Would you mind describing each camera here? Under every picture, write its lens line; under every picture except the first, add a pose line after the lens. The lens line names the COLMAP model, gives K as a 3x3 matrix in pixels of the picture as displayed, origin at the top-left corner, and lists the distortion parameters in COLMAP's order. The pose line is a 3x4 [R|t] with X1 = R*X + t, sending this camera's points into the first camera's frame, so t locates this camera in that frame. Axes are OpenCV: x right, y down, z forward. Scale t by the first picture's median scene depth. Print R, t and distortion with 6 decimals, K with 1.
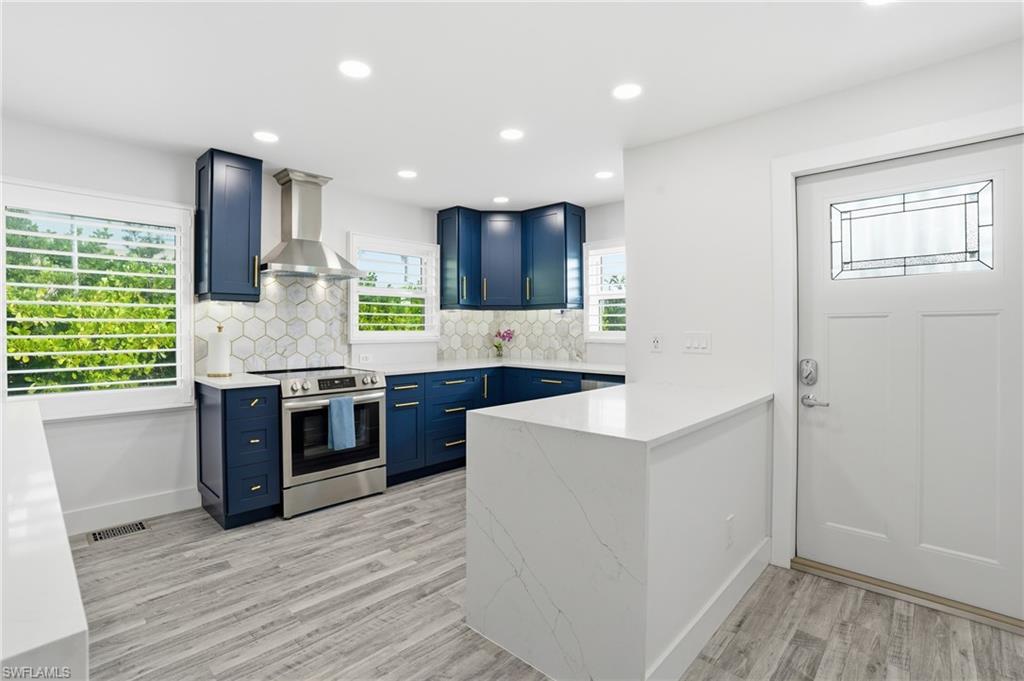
lens RADIAL K [[473.6, 0, 508.6], [0, 473.6, 333.8], [0, 0, 1]] dist [-0.071815, 0.024135]
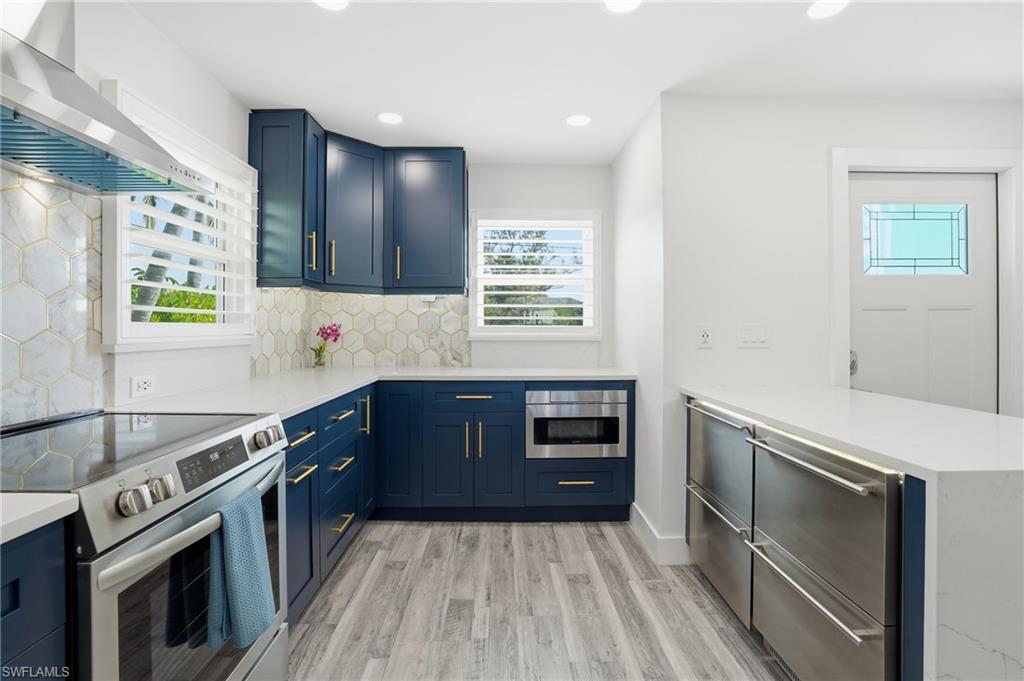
lens RADIAL K [[476.8, 0, 508.3], [0, 476.8, 329.0], [0, 0, 1]] dist [-0.069743, 0.024461]
pose [[0.719043, -0.001096, 0.694965, -0.406294], [0.007300, 0.999956, -0.005976, 0.005906], [-0.694927, 0.009370, 0.719019, 0.519808]]
